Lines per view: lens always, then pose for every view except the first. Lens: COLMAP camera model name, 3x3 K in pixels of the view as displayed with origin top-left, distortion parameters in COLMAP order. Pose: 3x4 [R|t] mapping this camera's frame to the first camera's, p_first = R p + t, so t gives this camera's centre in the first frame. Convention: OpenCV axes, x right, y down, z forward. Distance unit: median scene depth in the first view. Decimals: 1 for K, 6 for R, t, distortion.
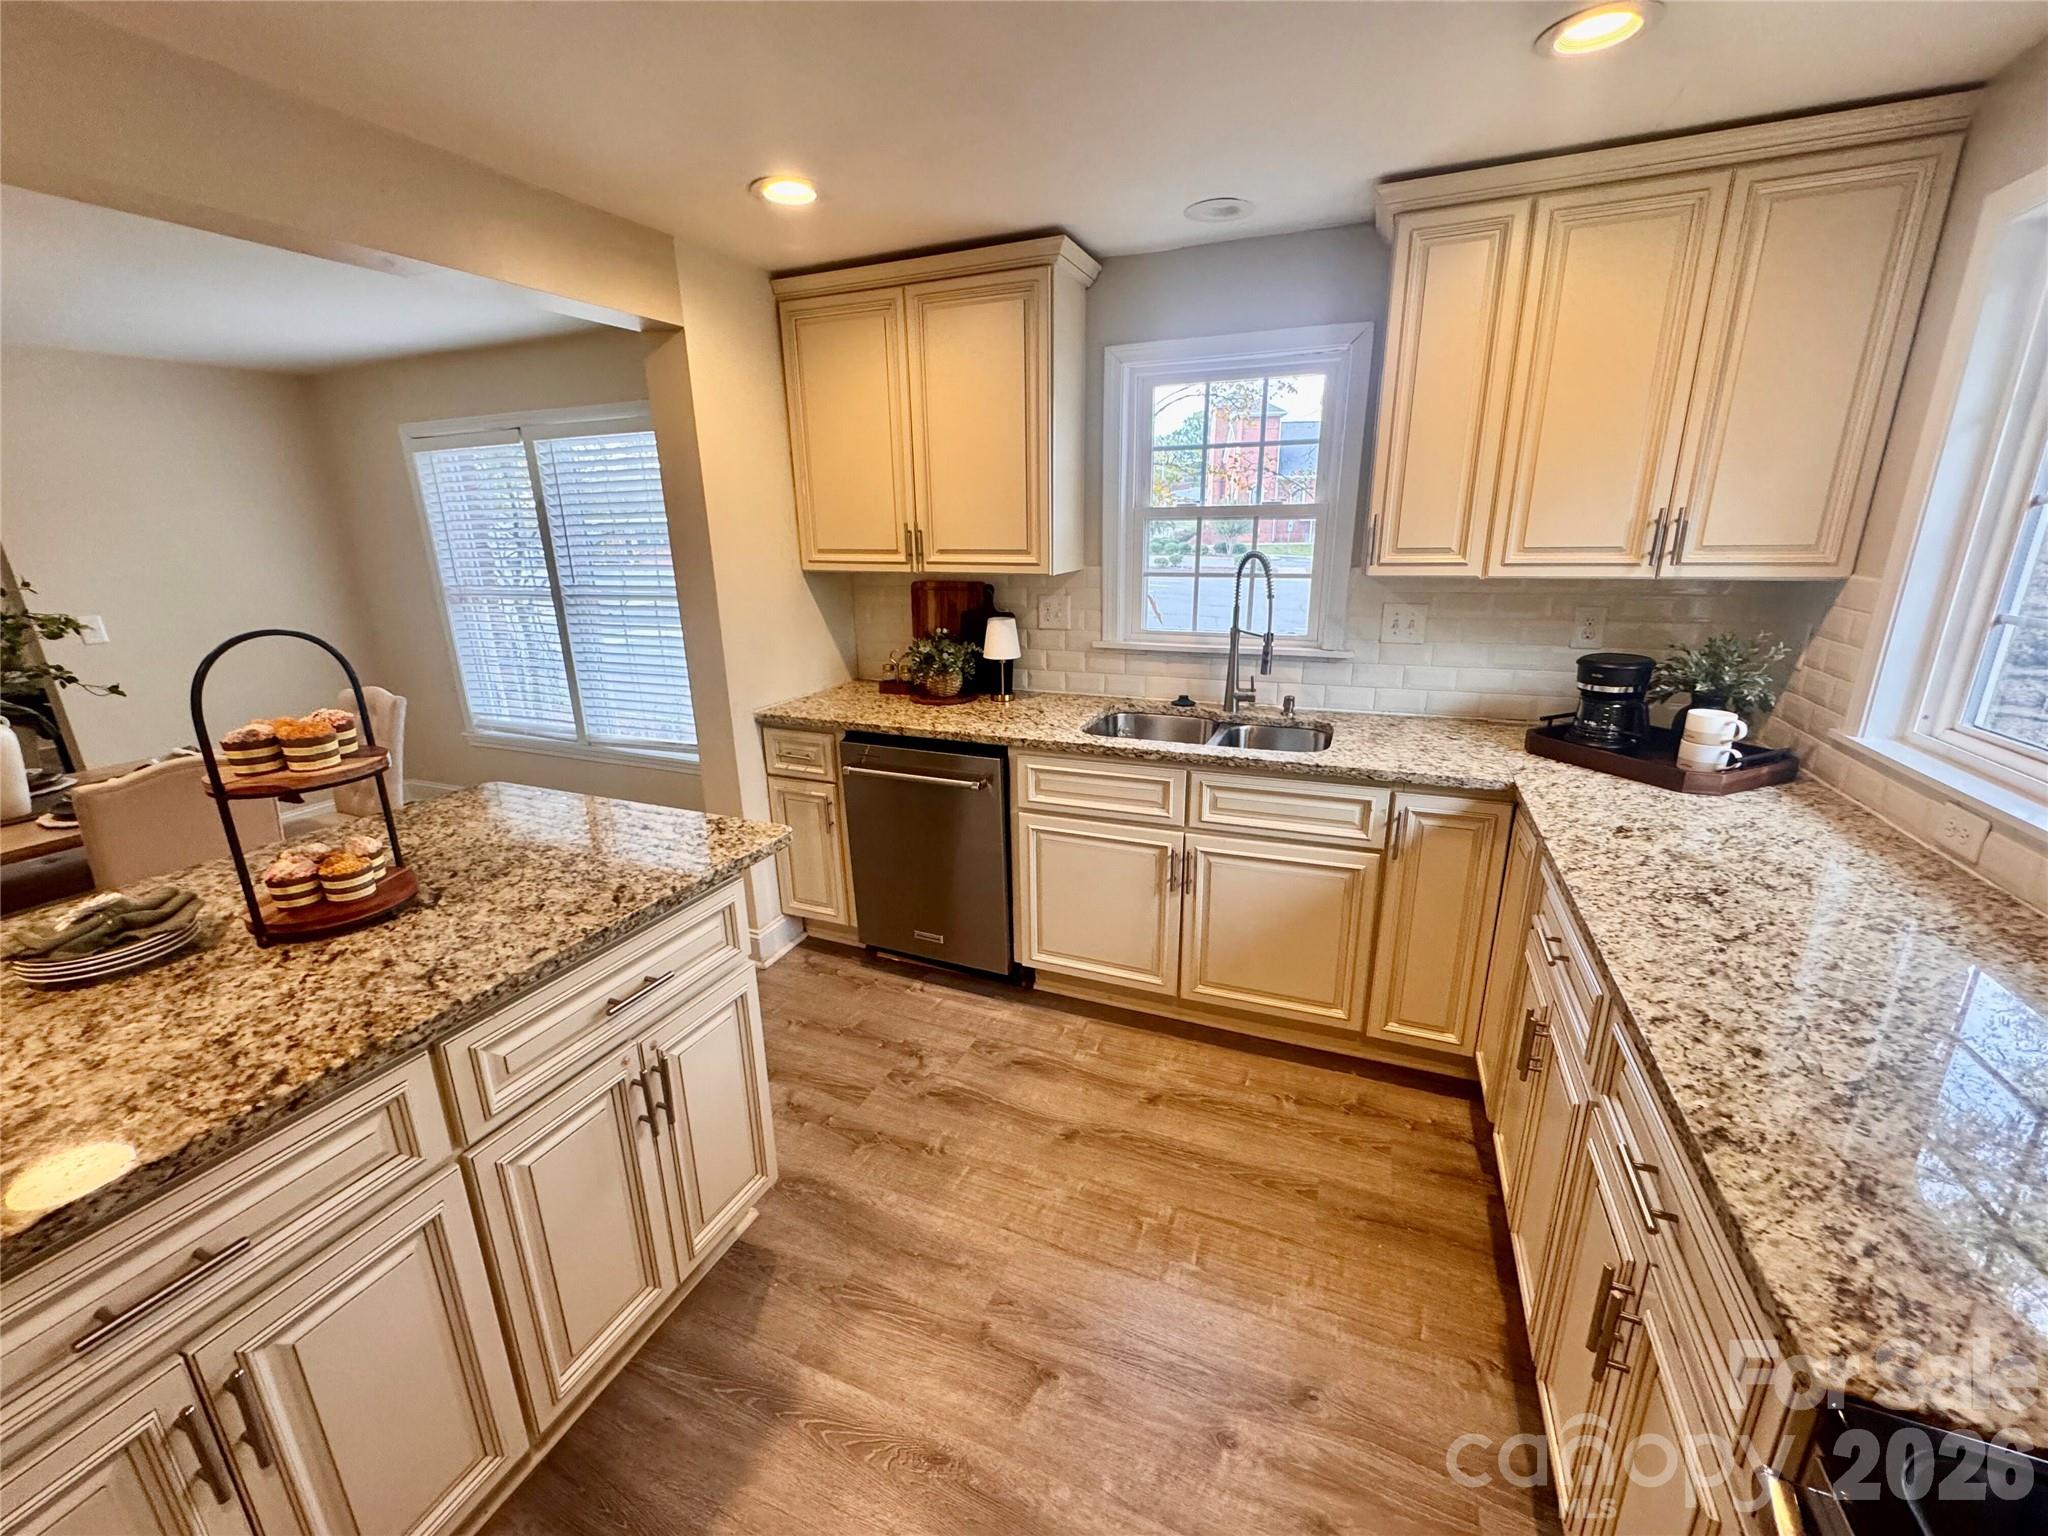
lens RADIAL K [[822.0, 0, 1024.0], [0, 822.0, 768.0], [0, 0, 1]] dist [-0.001284, -0.000195]
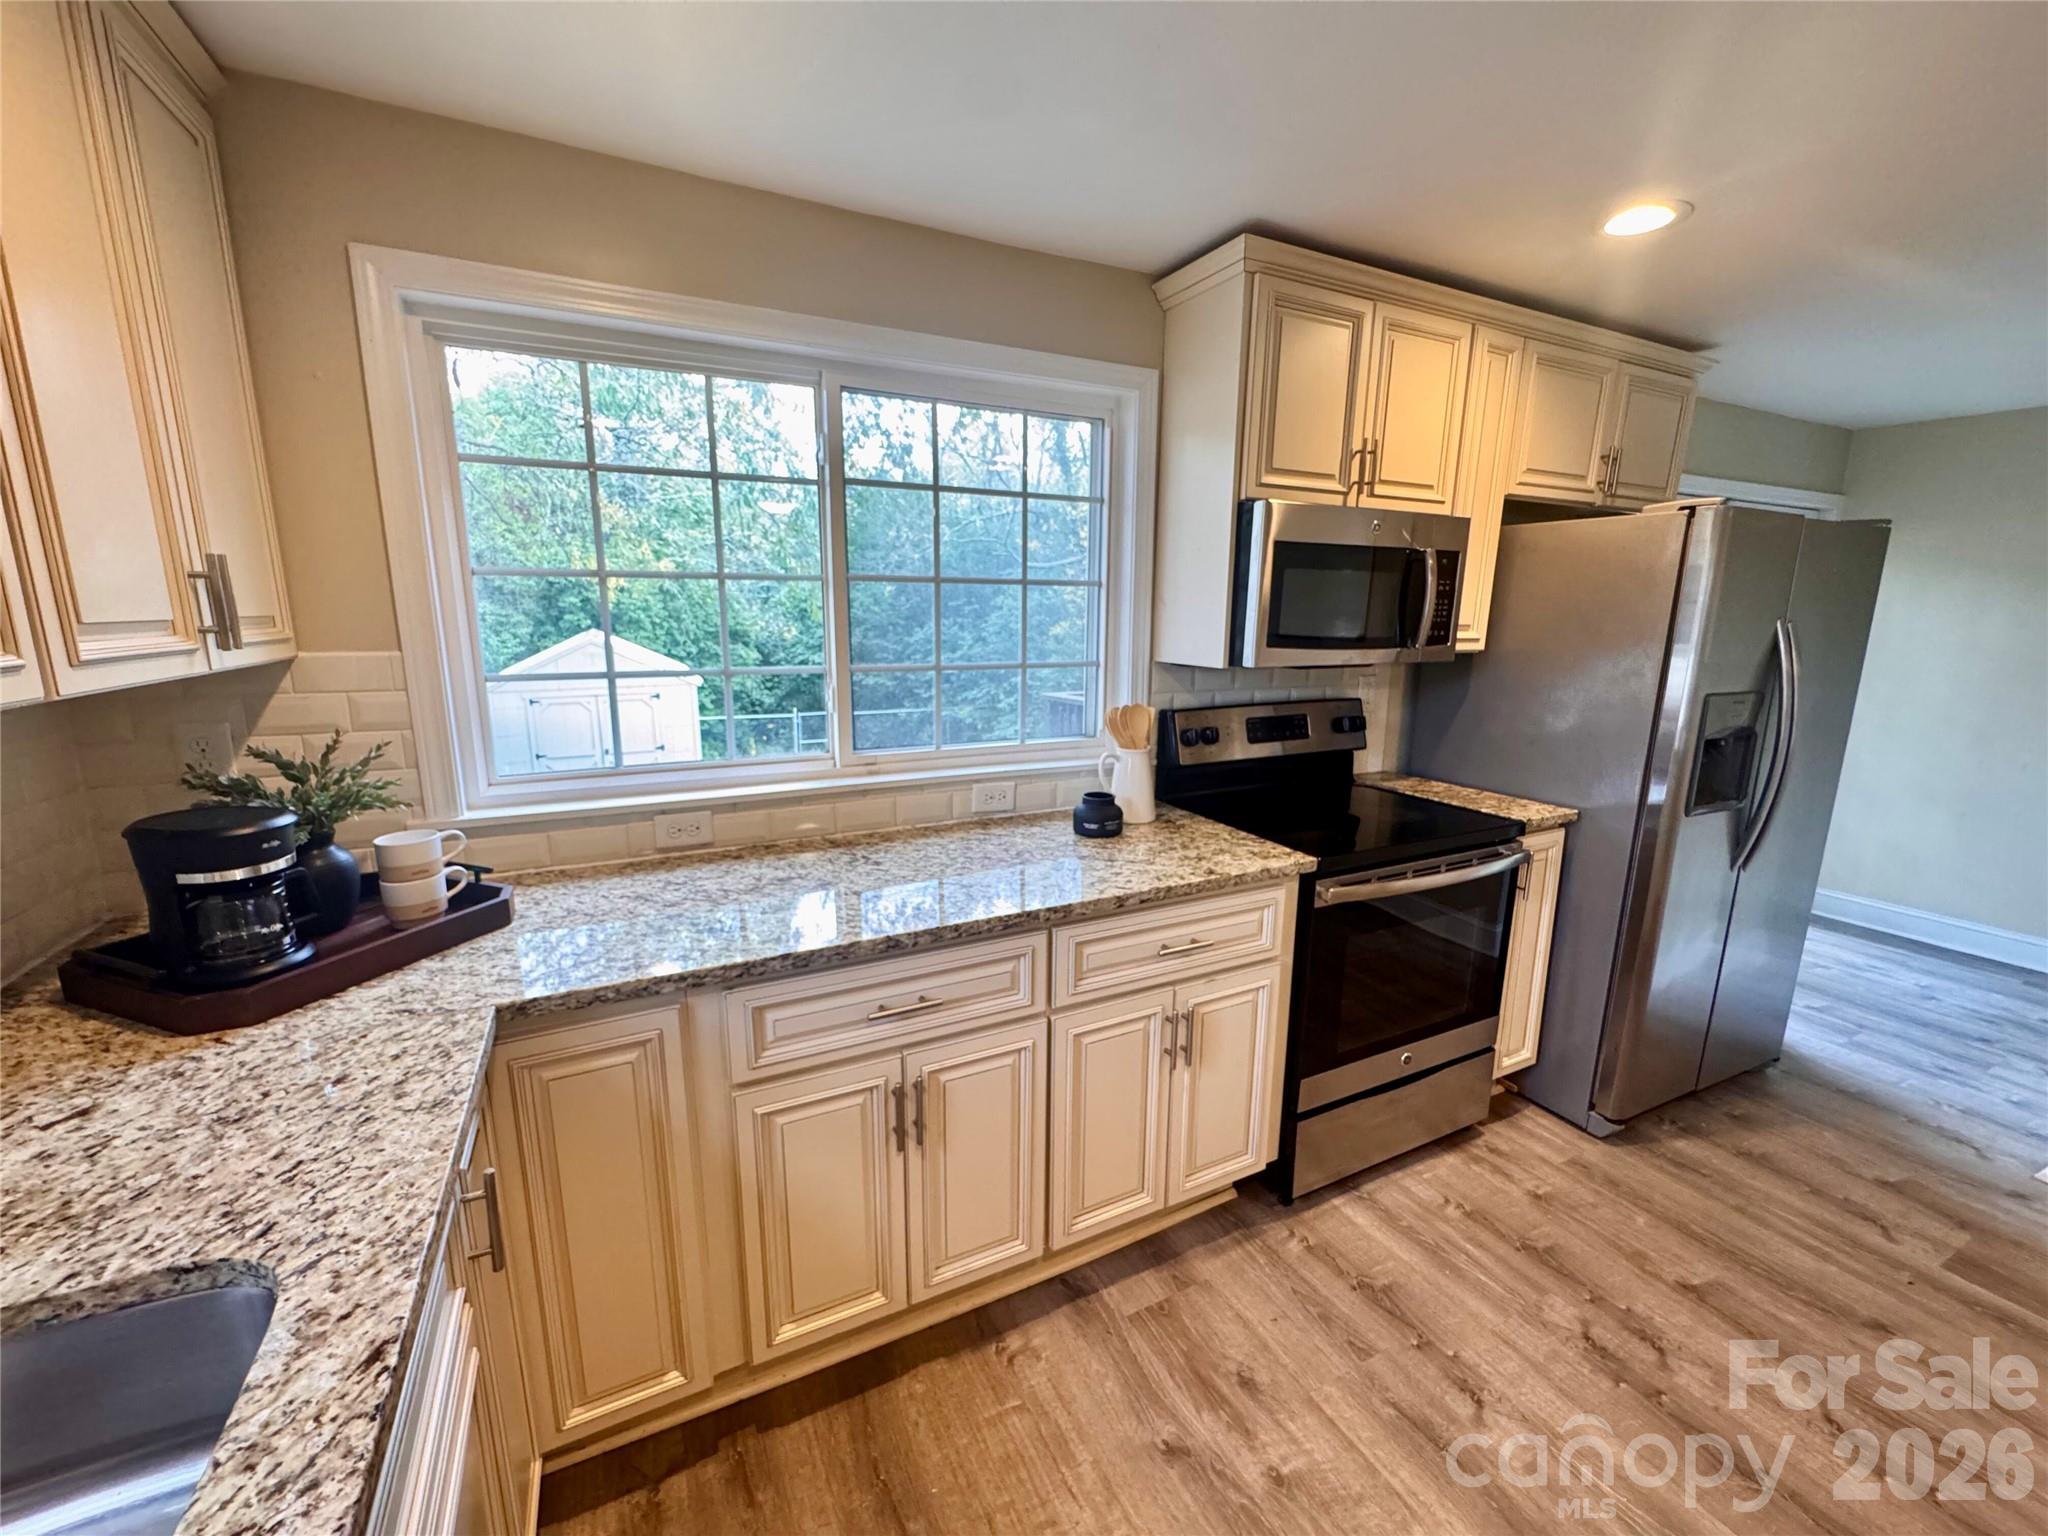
lens RADIAL K [[822.0, 0, 1024.0], [0, 822.0, 768.0], [0, 0, 1]] dist [-0.001284, -0.000195]
pose [[-0.759211, -0.111994, 0.641137, -0.034806], [0.189379, 0.904447, 0.382244, -0.217562], [-0.622683, 0.411622, -0.665457, 0.813674]]
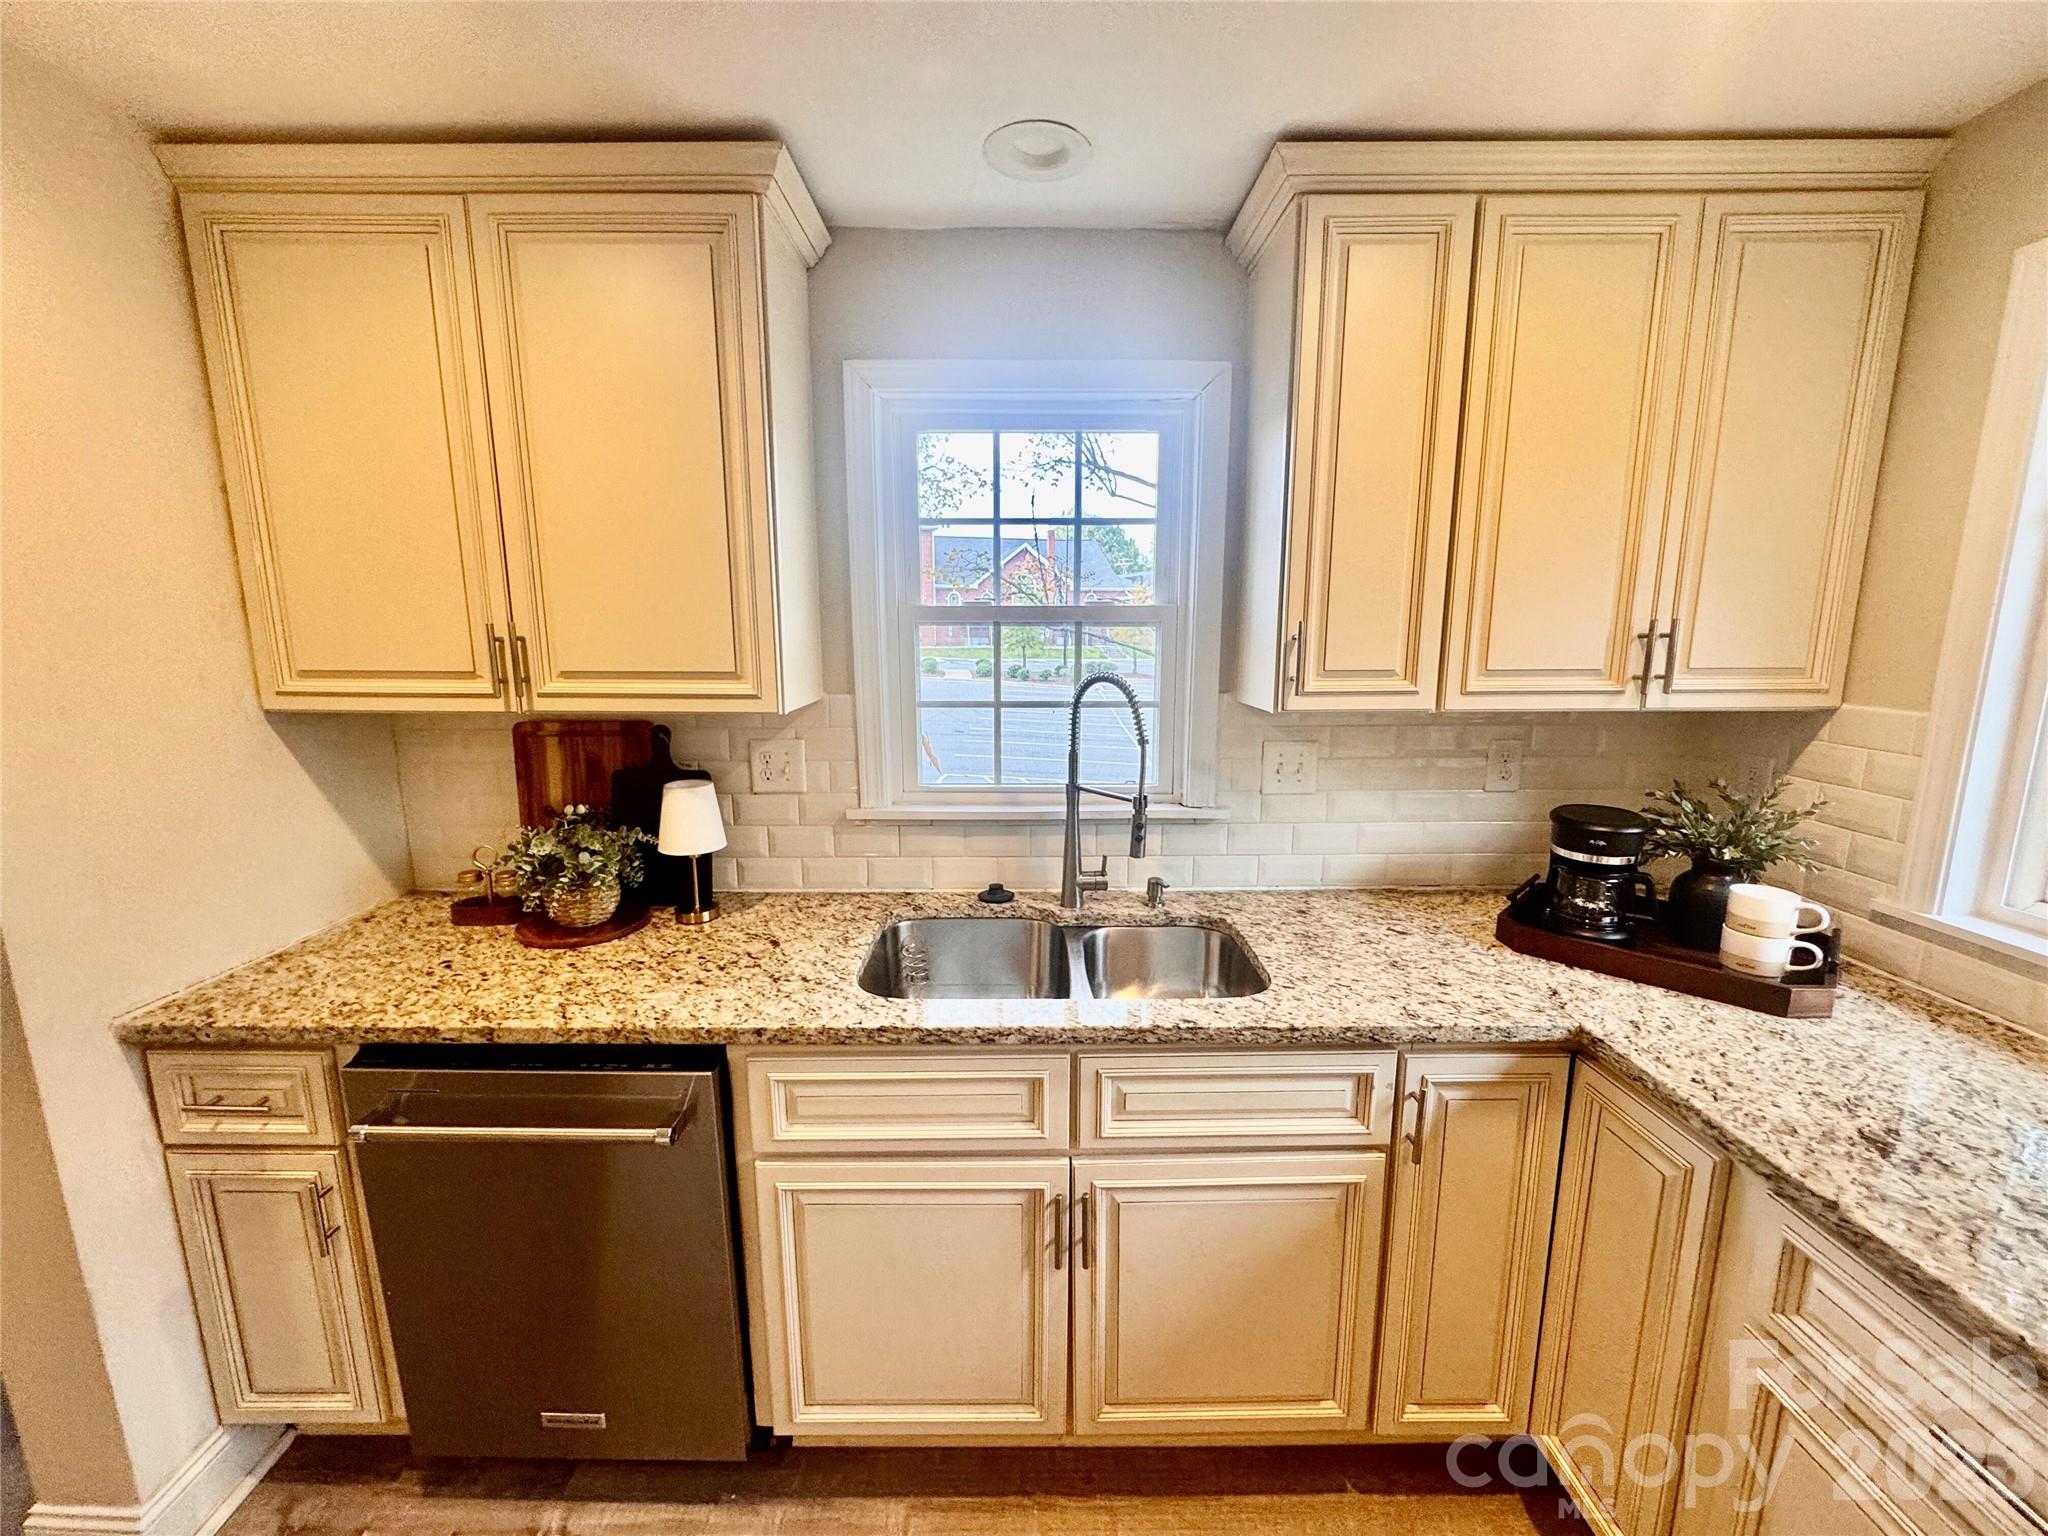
lens RADIAL K [[822.0, 0, 1024.0], [0, 822.0, 768.0], [0, 0, 1]] dist [-0.001284, -0.000195]
pose [[0.922022, -0.053235, 0.383460, -0.034473], [0.098516, 0.990157, -0.099420, -0.122449], [-0.374393, 0.129444, 0.918191, 0.406824]]
